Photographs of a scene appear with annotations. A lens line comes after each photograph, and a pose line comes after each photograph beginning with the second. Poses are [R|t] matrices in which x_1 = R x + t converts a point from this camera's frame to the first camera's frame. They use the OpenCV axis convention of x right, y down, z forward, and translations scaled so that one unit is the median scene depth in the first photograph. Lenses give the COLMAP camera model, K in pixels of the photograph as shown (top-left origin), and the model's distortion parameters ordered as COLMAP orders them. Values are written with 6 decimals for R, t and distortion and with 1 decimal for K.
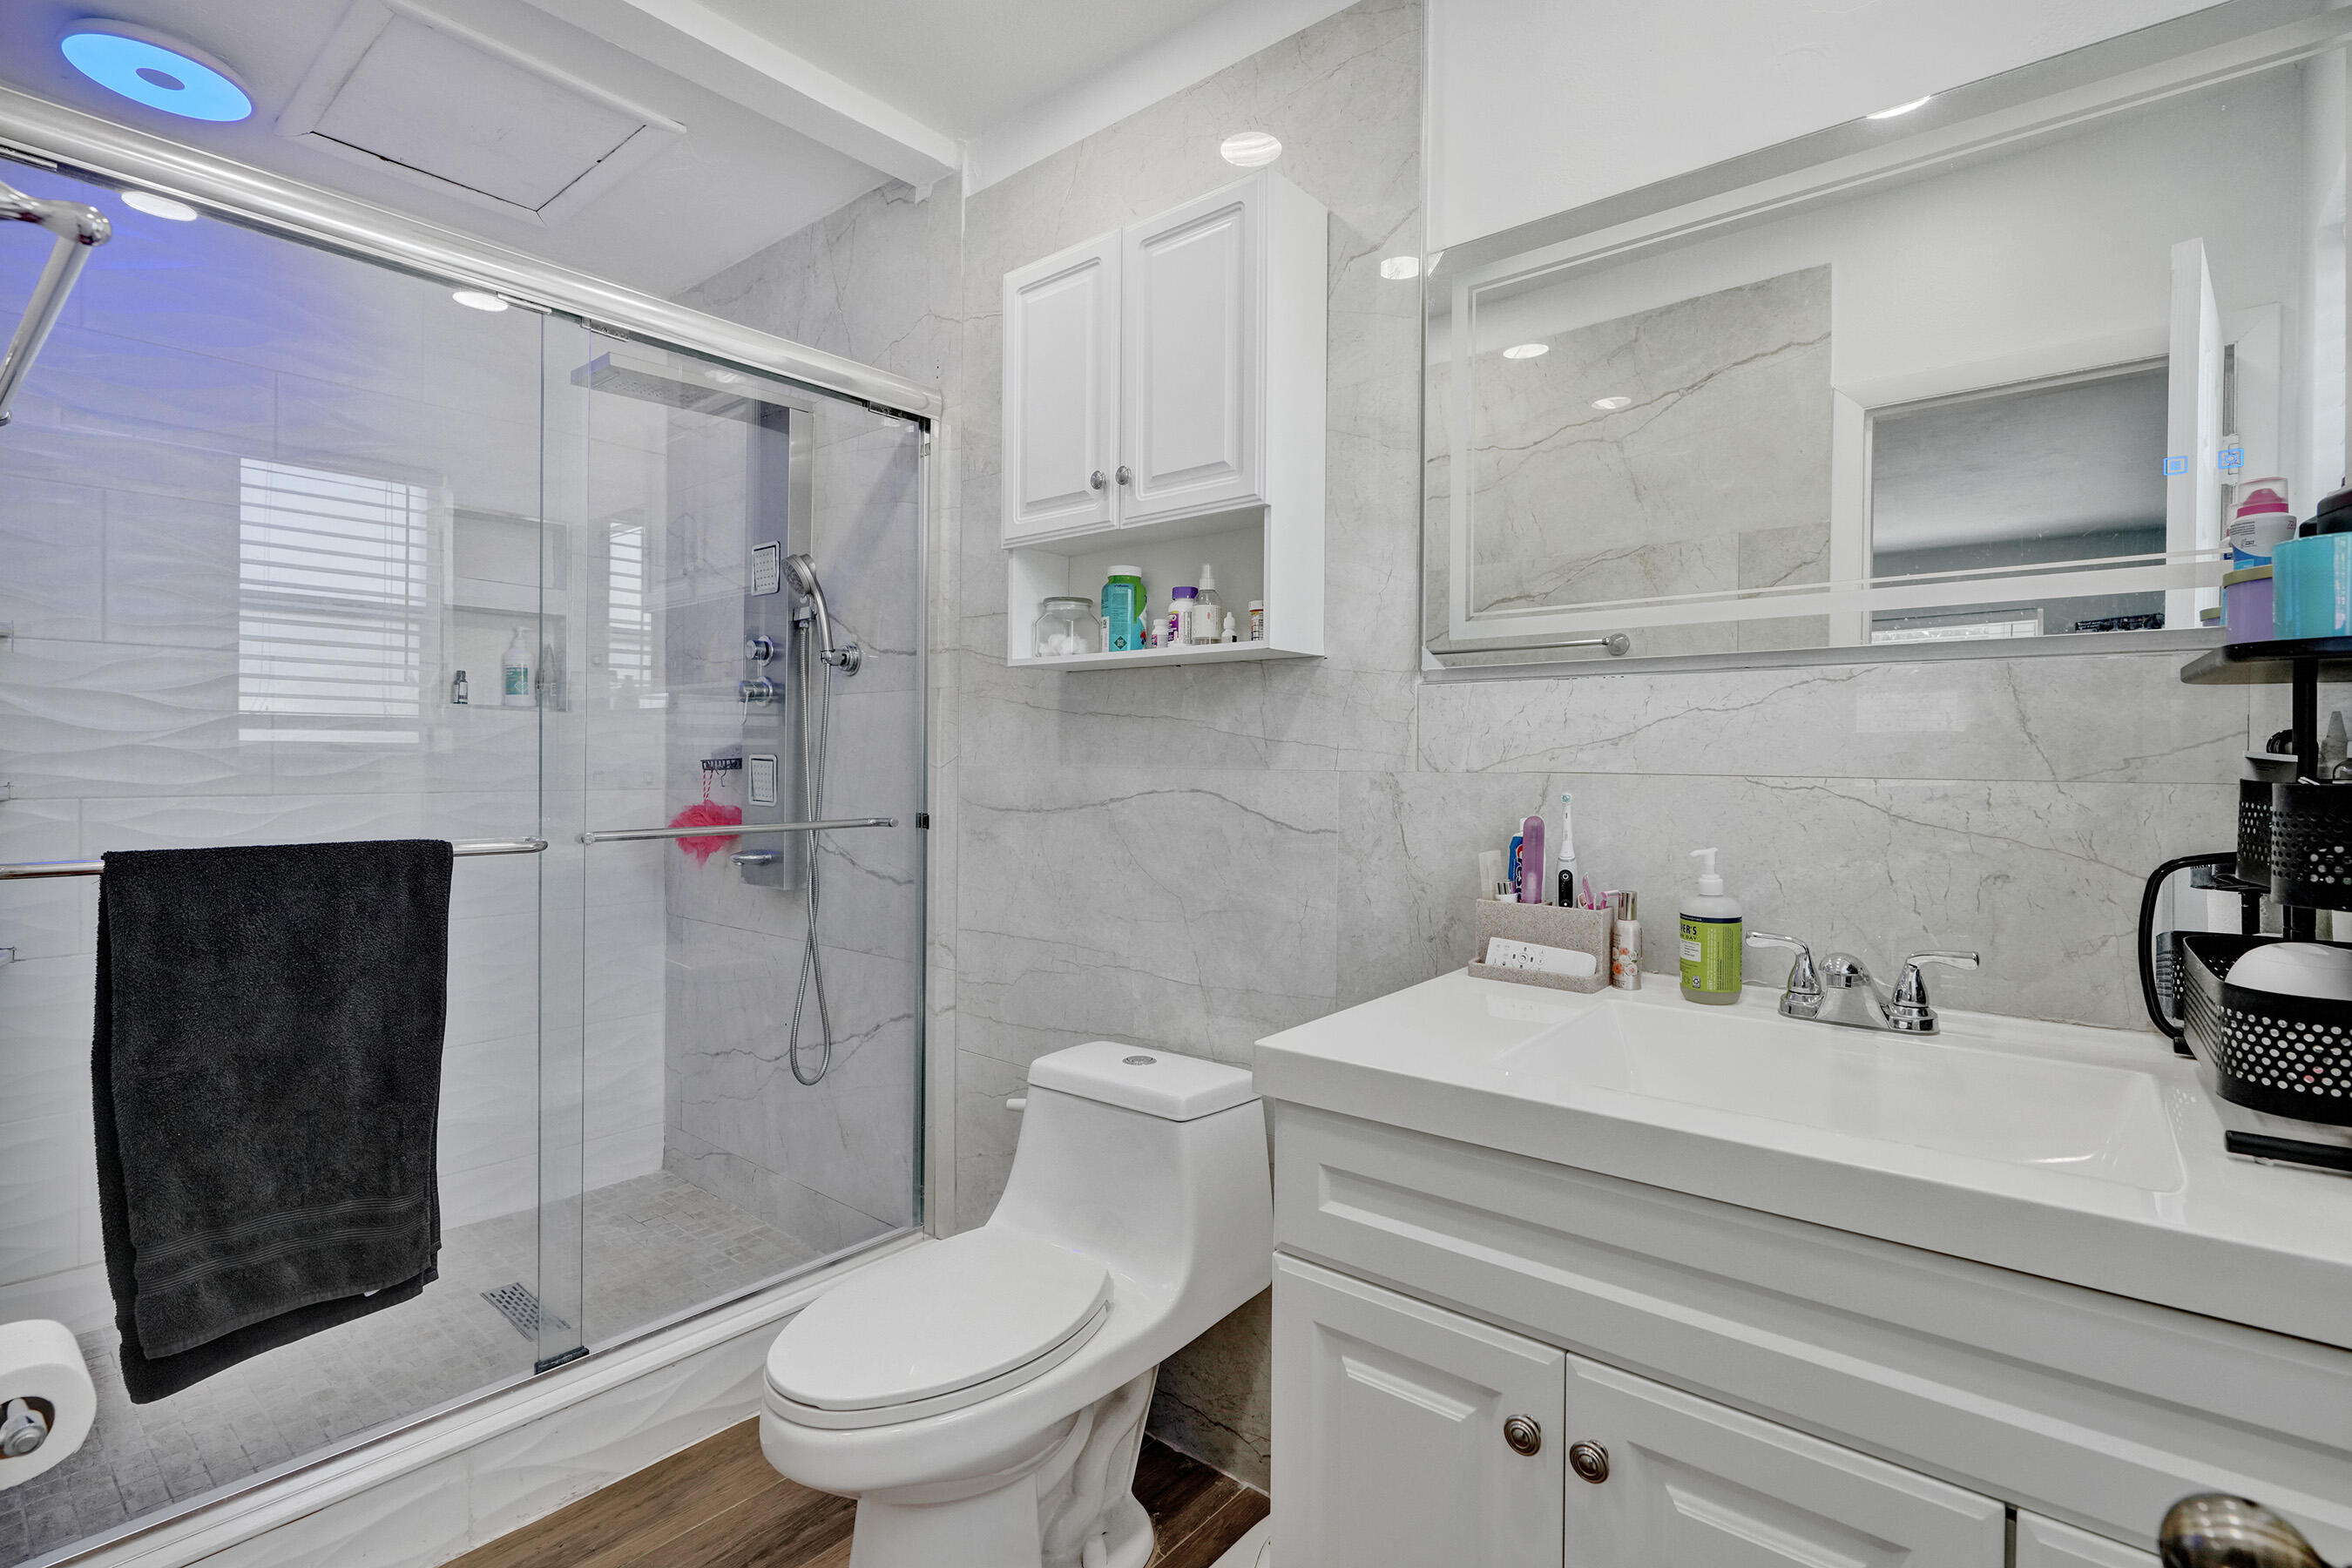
lens RADIAL K [[1090.2, 0, 1183.9], [0, 1090.2, 775.9], [0, 0, 1]] dist [-0.022872, 0.002790]
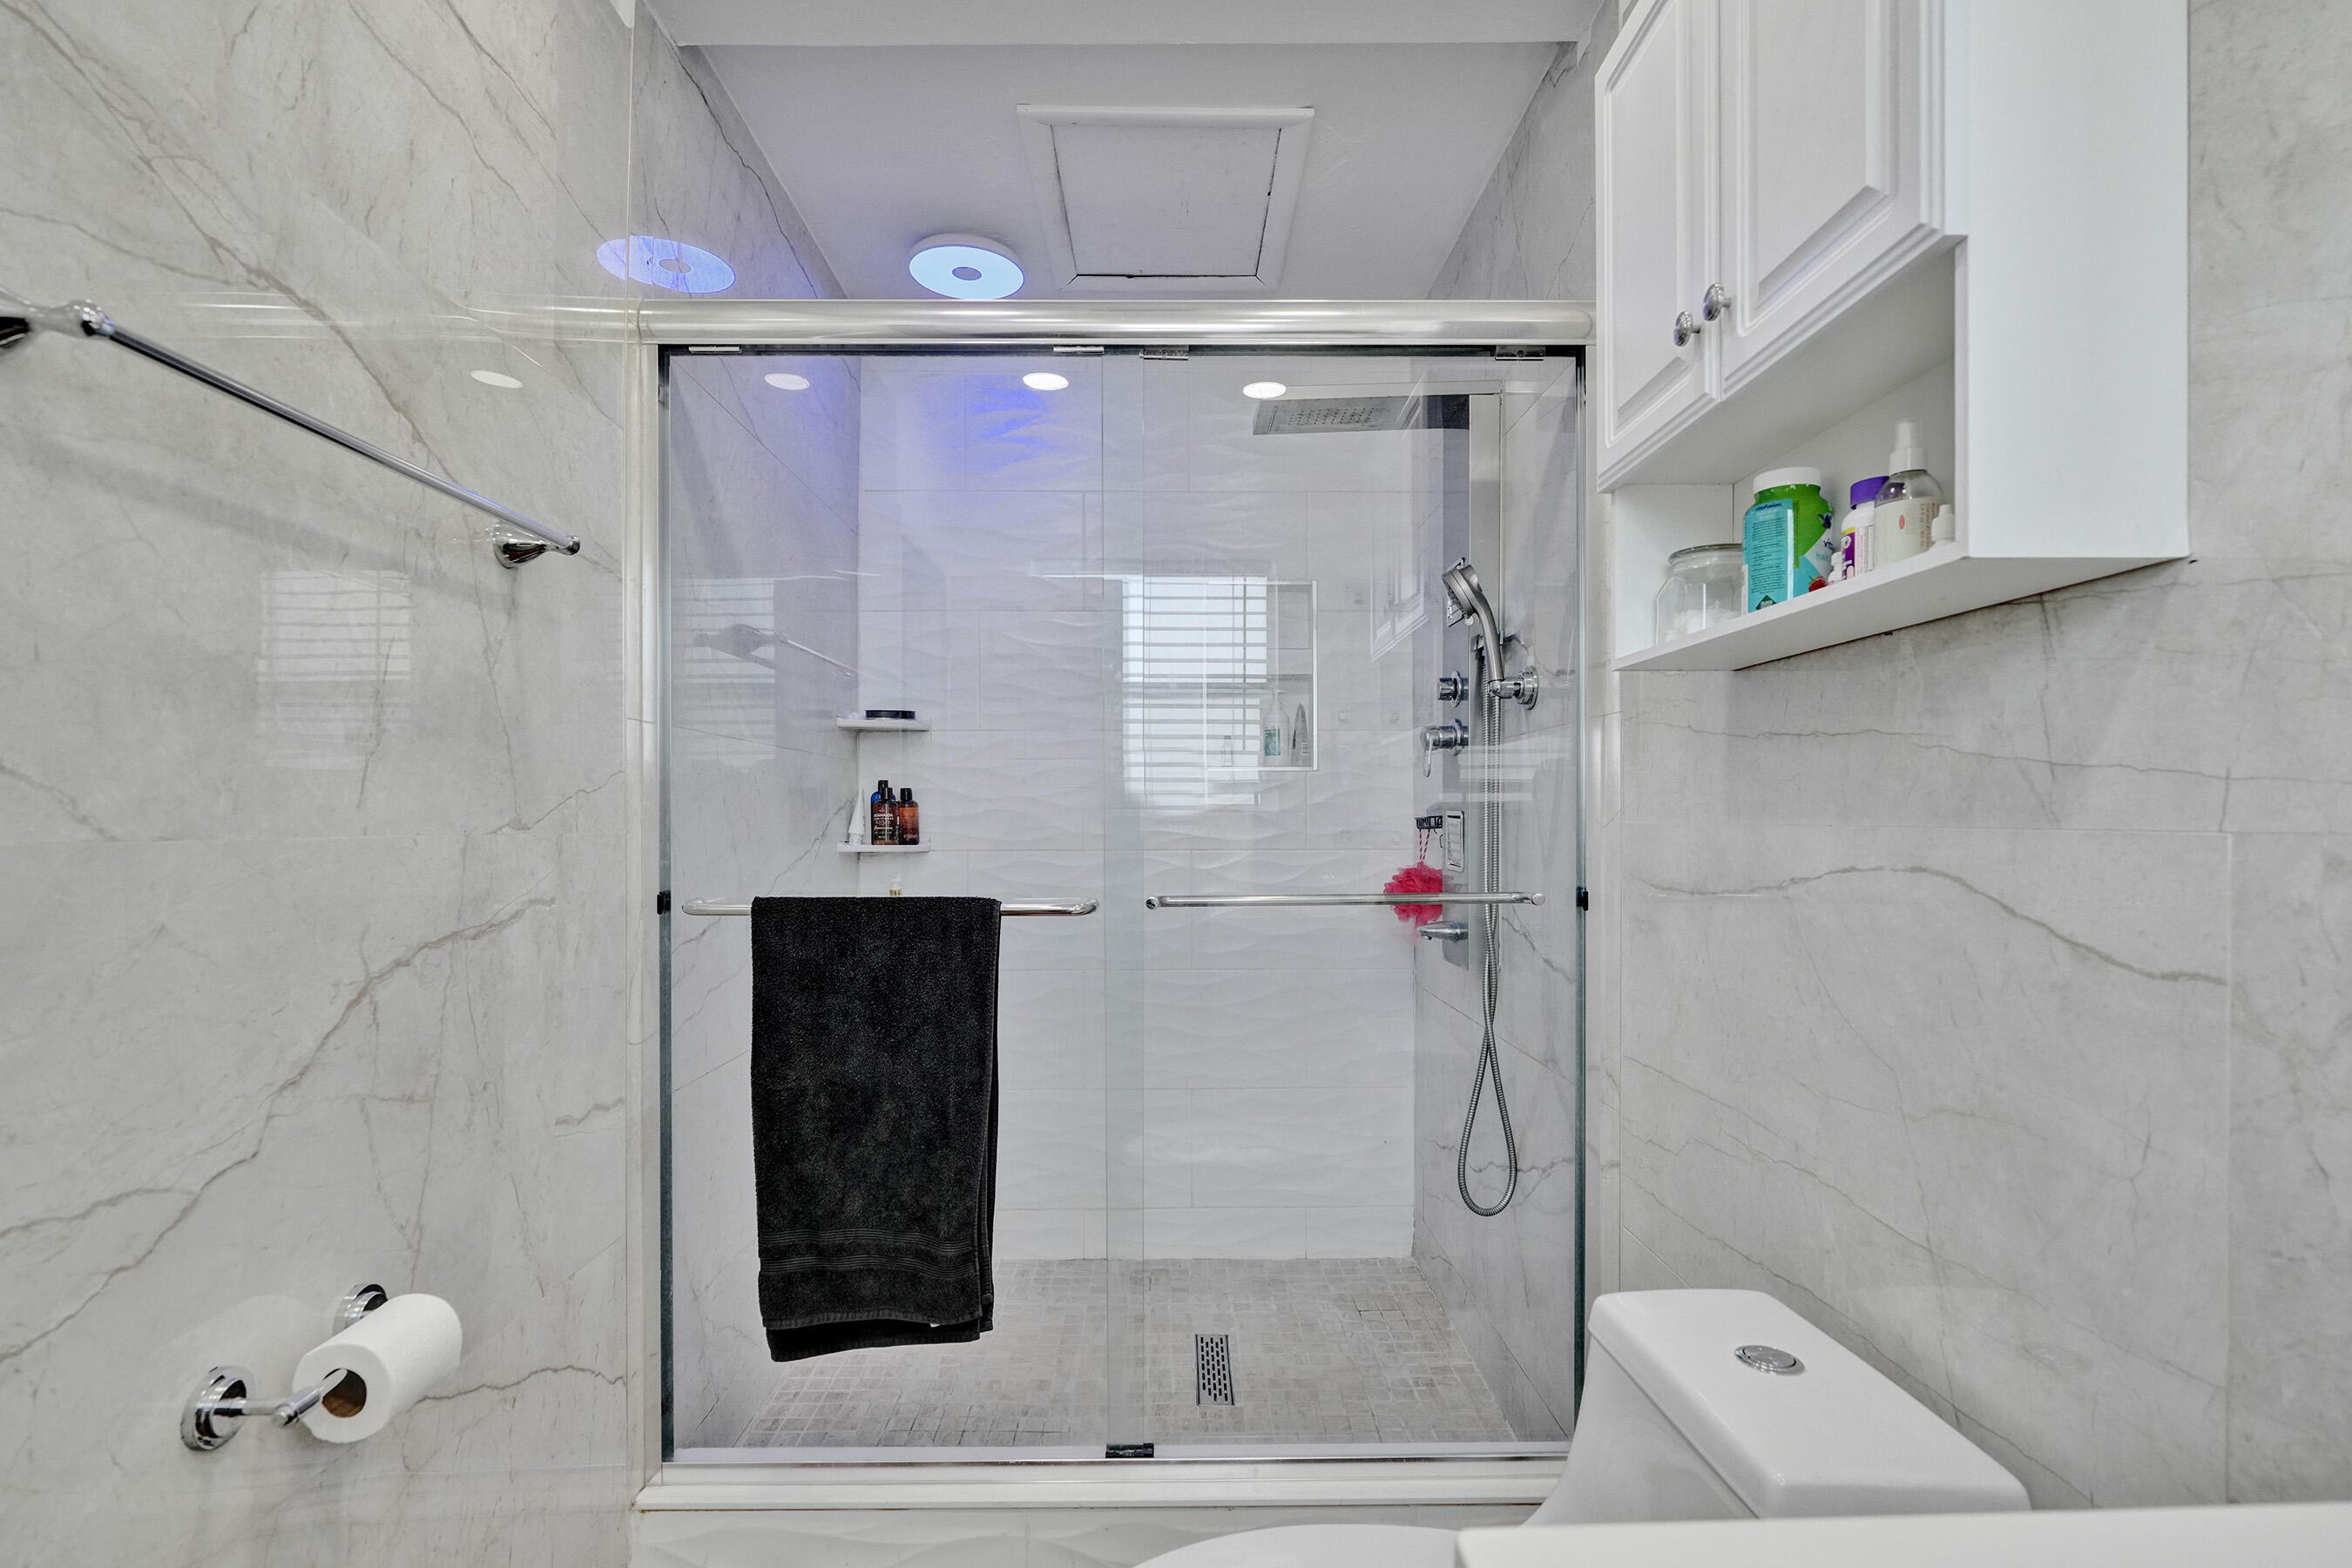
lens RADIAL K [[1090.2, 0, 1173.4], [0, 1090.2, 826.0], [0, 0, 1]] dist [-0.022872, 0.002790]
pose [[0.647453, -0.002378, -0.762102, 0.168920], [-0.004160, 0.999969, -0.006654, -0.002183], [0.762094, 0.007478, 0.647423, 0.393445]]
